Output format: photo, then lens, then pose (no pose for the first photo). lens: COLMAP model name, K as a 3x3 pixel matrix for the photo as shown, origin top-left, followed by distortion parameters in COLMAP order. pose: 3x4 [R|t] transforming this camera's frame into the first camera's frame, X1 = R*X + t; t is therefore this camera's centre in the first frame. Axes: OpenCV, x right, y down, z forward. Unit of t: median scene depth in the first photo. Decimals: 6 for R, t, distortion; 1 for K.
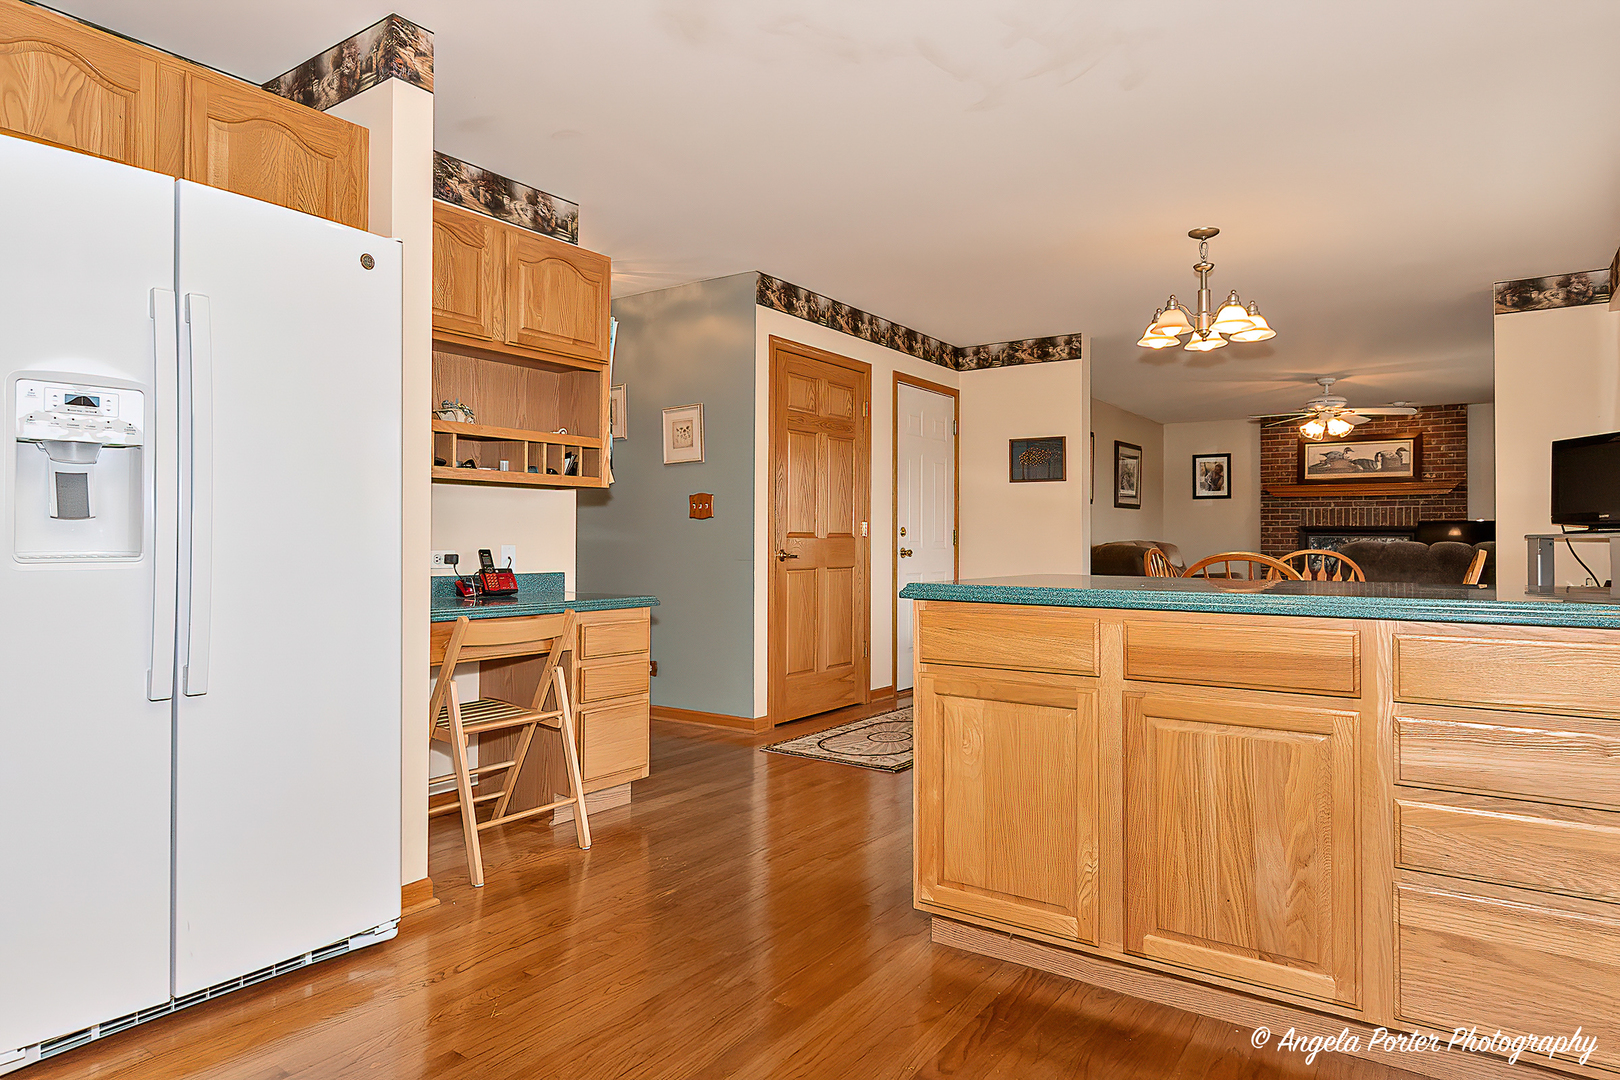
lens RADIAL K [[981.0, 0, 884.4], [0, 981.0, 534.5], [0, 0, 1]] dist [0.005061, 0.002094]
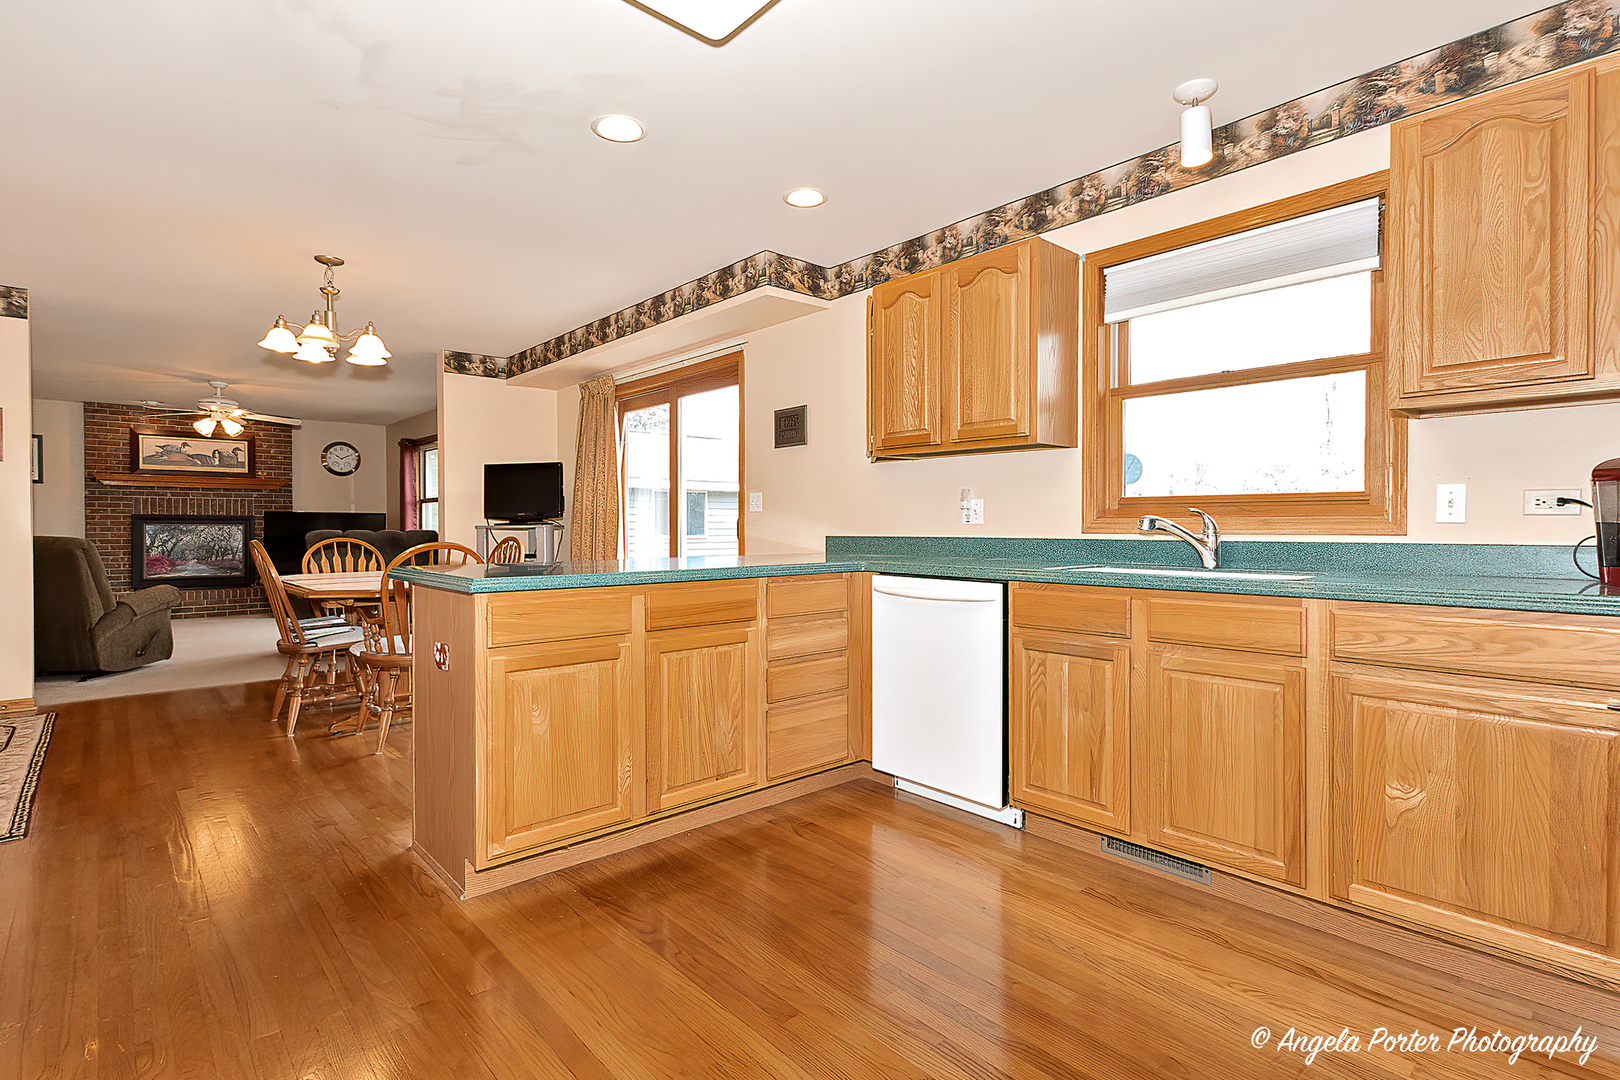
lens RADIAL K [[782.3, 0, 811.8], [0, 782.3, 538.6], [0, 0, 1]] dist [-0.005198, 0.002219]
pose [[0.234561, -0.018667, 0.971922, -0.362170], [-0.006669, 0.999761, 0.020811, -0.008141], [-0.972079, -0.011363, 0.234380, 0.210315]]
